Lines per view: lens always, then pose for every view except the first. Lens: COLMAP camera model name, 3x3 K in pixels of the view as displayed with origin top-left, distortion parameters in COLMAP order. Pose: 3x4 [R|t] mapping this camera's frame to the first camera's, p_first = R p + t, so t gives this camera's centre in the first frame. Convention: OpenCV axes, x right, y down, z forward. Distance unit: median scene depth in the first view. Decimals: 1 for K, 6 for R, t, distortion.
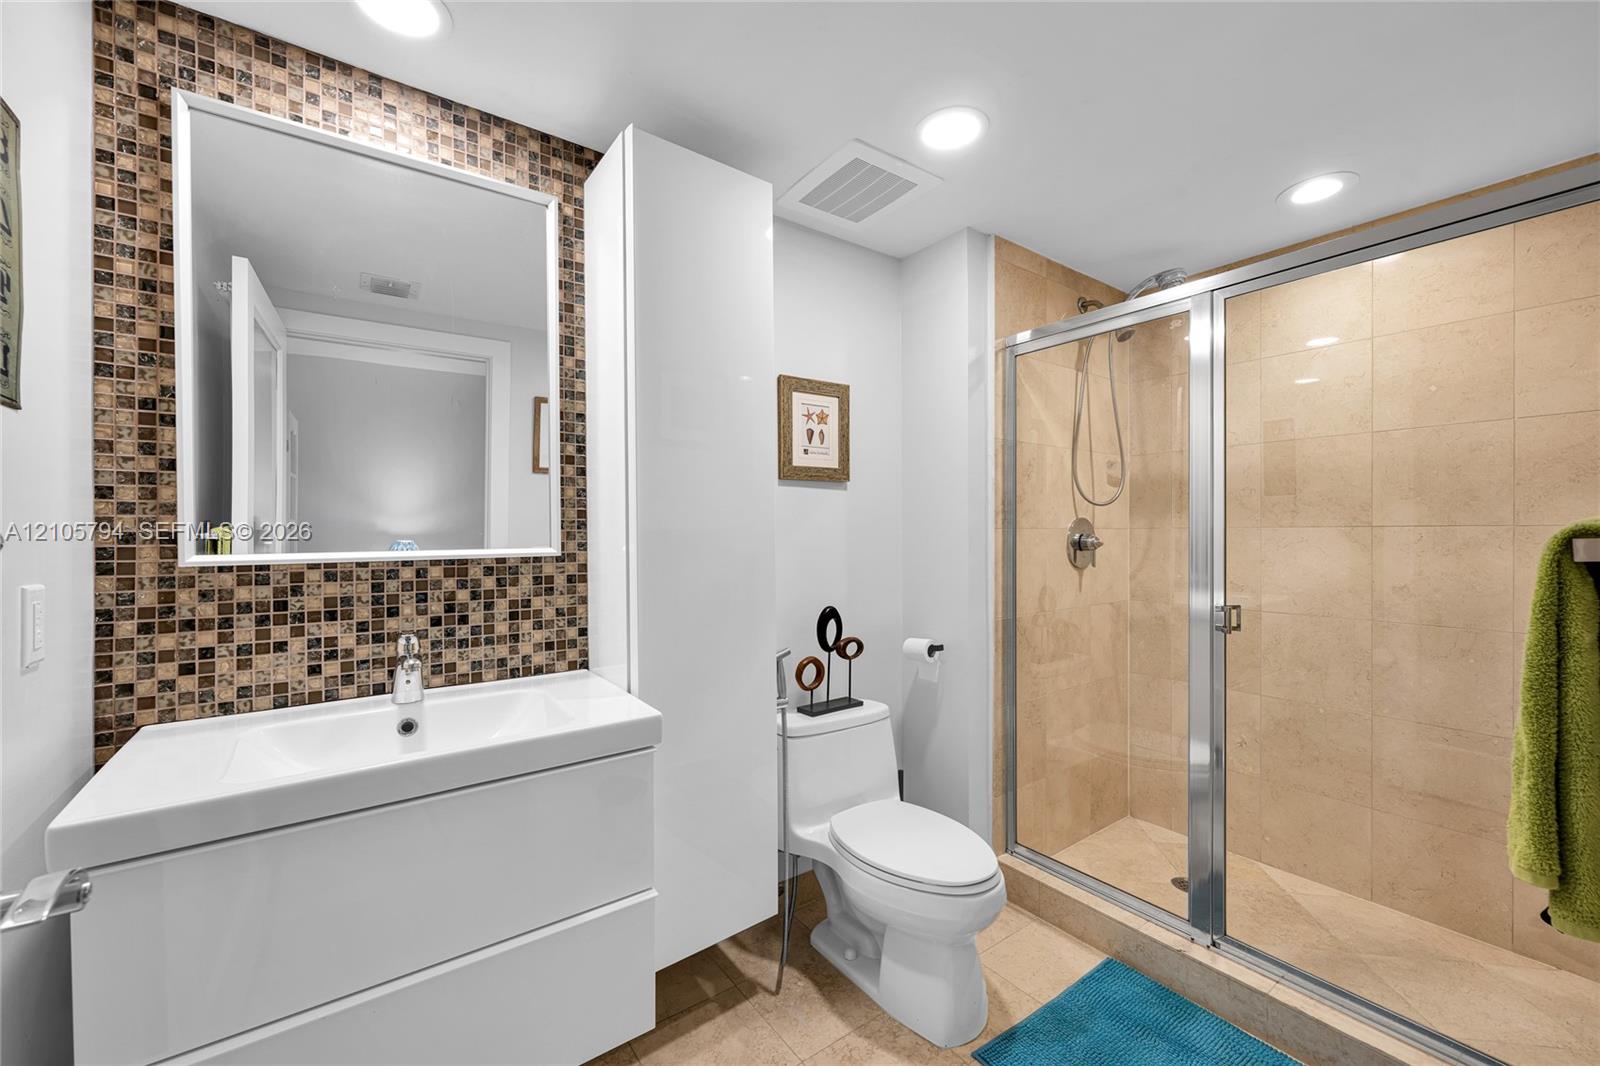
lens RADIAL K [[634.0, 0, 800.0], [0, 634.0, 533.0], [0, 0, 1]] dist [-0.000158, 0.000180]
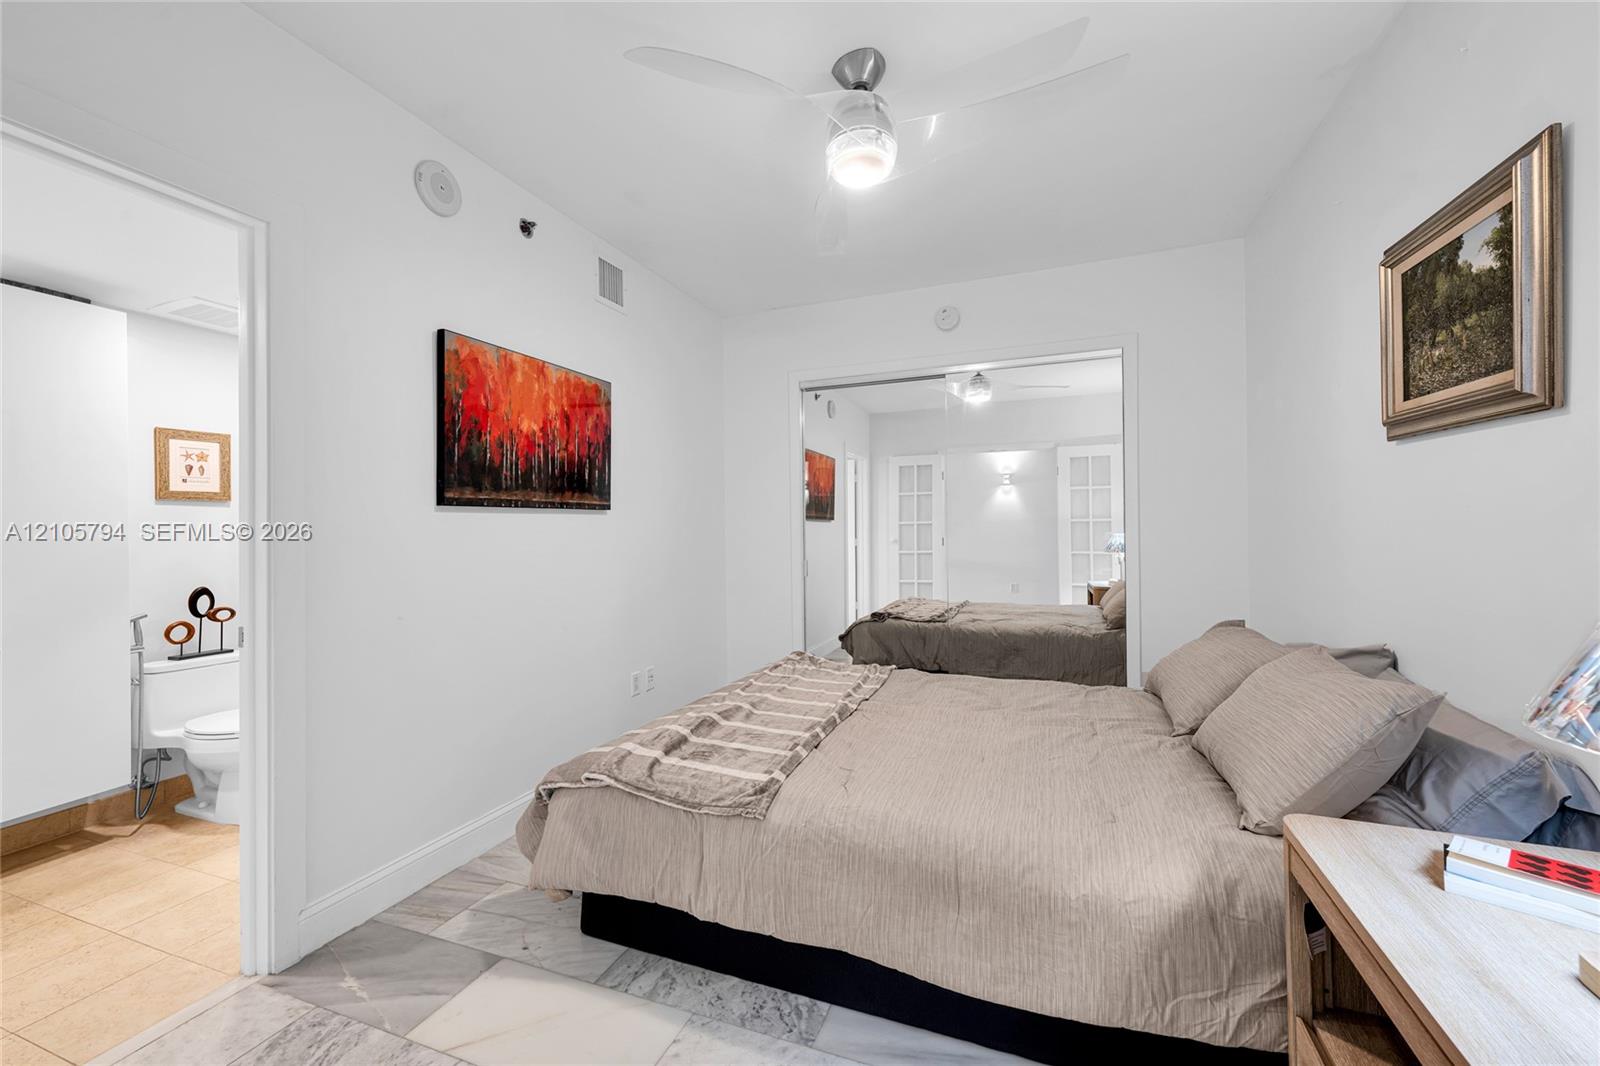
lens RADIAL K [[631.3, 0, 798.8], [0, 631.3, 527.4], [0, 0, 1]] dist [0.000572, 0.000432]
pose [[0.841834, -0.003417, 0.539725, 0.419367], [0.006371, 0.999973, -0.003605, -0.009223], [-0.539698, 0.006473, 0.841834, -0.979842]]
